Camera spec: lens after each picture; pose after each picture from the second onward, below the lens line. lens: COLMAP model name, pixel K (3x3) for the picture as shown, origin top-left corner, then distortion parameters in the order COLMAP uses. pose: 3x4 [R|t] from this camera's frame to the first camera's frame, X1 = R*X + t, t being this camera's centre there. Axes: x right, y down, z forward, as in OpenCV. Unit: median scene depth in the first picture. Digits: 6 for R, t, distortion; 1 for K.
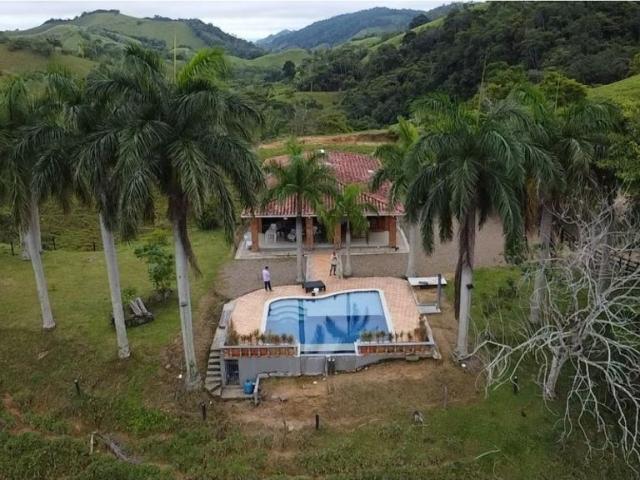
lens RADIAL K [[656.3, 0, 320.0], [0, 656.3, 240.0], [0, 0, 1]] dist [-0.017165, 0.020341]
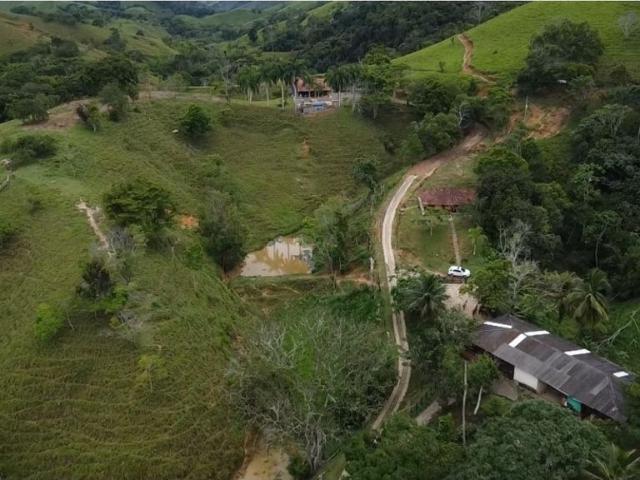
lens RADIAL K [[656.3, 0, 320.0], [0, 656.3, 240.0], [0, 0, 1]] dist [-0.017165, 0.020341]
pose [[0.995294, -0.032938, 0.091136, -0.024017], [0.026514, 0.997136, 0.070824, 0.040941], [-0.093208, -0.068075, 0.993317, -0.218606]]
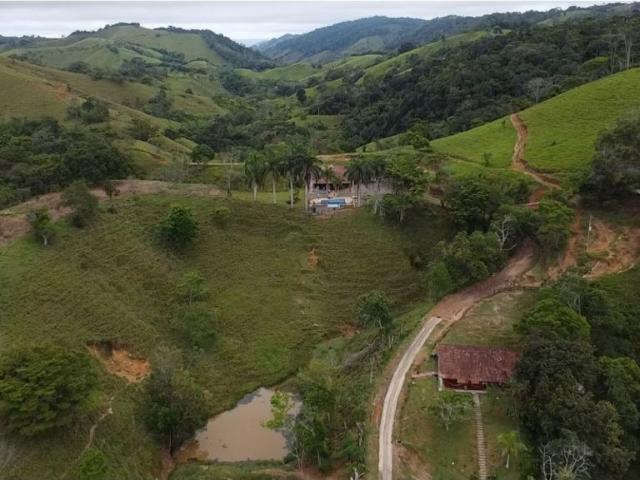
lens RADIAL K [[656.3, 0, 320.0], [0, 656.3, 240.0], [0, 0, 1]] dist [-0.017165, 0.020341]
pose [[0.999970, 0.007736, 0.000622, -0.004035], [-0.007736, 0.999970, -0.000638, 0.018214], [-0.000627, 0.000633, 1.000000, -0.174152]]
